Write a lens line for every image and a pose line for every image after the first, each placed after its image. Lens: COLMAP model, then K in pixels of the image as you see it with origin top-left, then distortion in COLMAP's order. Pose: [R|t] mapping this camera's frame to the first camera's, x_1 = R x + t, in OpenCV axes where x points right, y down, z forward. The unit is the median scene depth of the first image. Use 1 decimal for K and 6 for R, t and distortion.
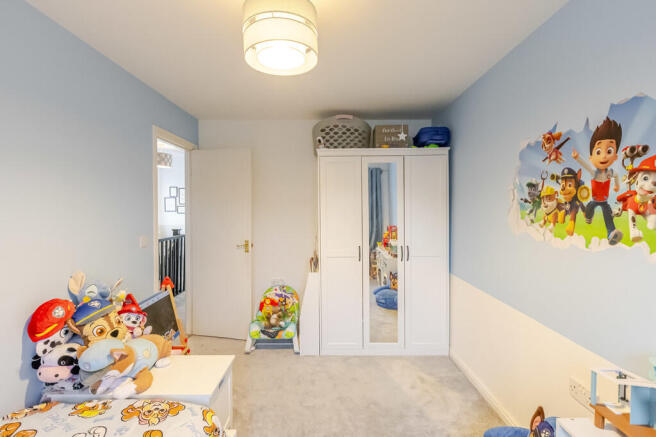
lens RADIAL K [[302.4, 0, 327.2], [0, 302.4, 213.9], [0, 0, 1]] dist [-0.008865, -0.000098]
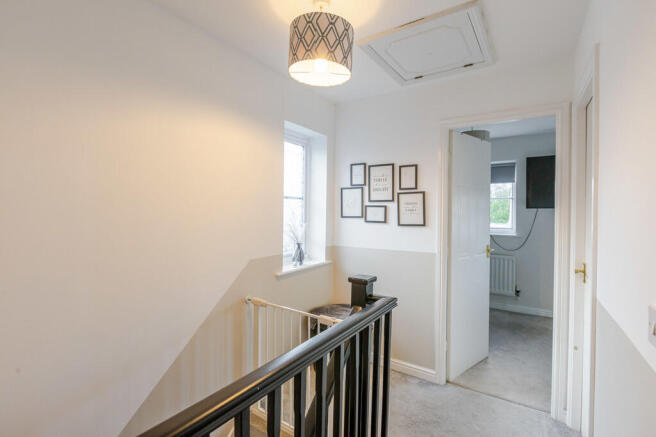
lens RADIAL K [[302.4, 0, 328.0], [0, 302.4, 216.2], [0, 0, 1]] dist [-0.008865, -0.000098]
pose [[0.836580, 0.010899, -0.547737, -0.598868], [-0.010899, 0.999935, 0.003251, -0.022983], [0.547737, 0.003250, 0.836644, 1.197541]]
